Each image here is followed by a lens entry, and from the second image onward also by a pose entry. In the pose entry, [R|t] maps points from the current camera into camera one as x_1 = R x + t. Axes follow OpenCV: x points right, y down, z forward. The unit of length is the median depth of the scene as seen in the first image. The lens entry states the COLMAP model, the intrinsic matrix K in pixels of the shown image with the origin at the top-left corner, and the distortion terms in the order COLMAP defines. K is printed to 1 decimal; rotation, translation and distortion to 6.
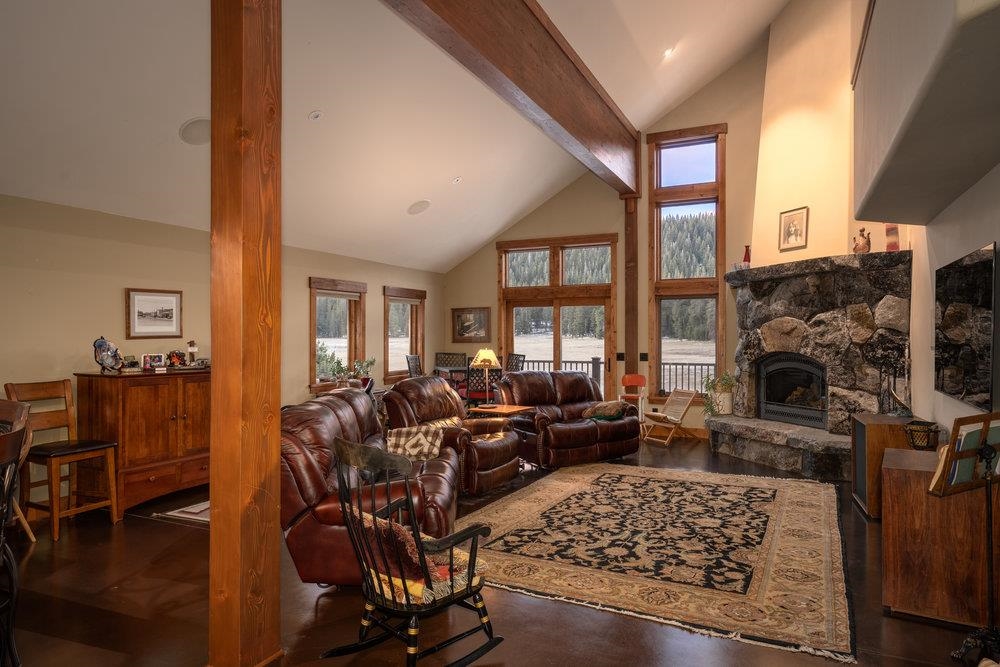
lens RADIAL K [[636.6, 0, 484.7], [0, 636.6, 339.6], [0, 0, 1]] dist [-0.002311, -0.002199]
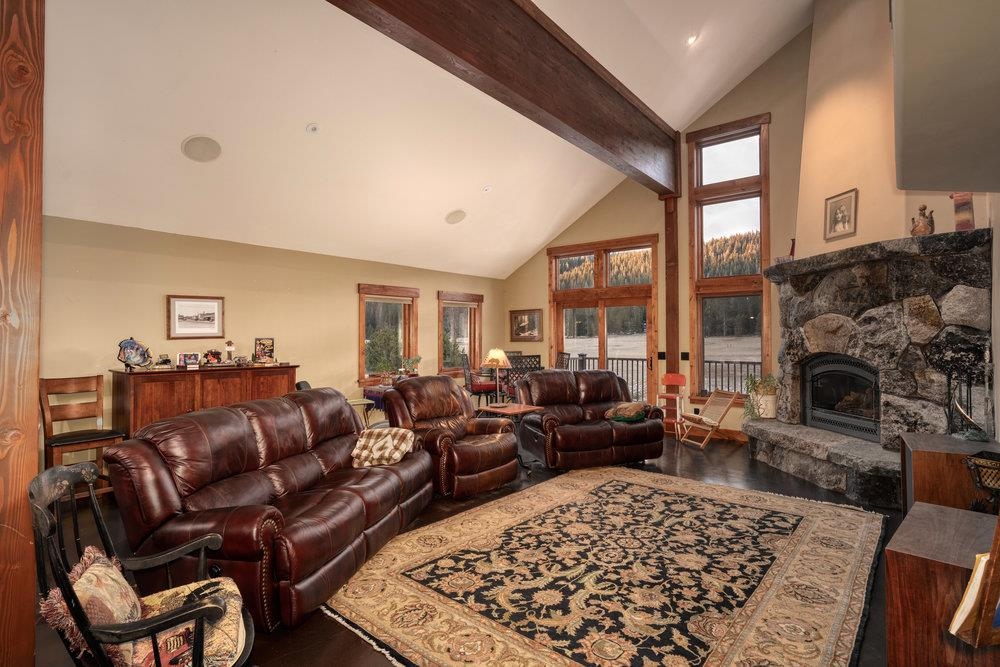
lens RADIAL K [[504.2, 0, 494.3], [0, 504.2, 330.4], [0, 0, 1]] dist [-0.006791, 0.001684]
pose [[0.973905, -0.004903, -0.226904, 0.196738], [0.001423, 0.999879, -0.015498, -0.002155], [0.226953, 0.014770, 0.973794, 0.234311]]
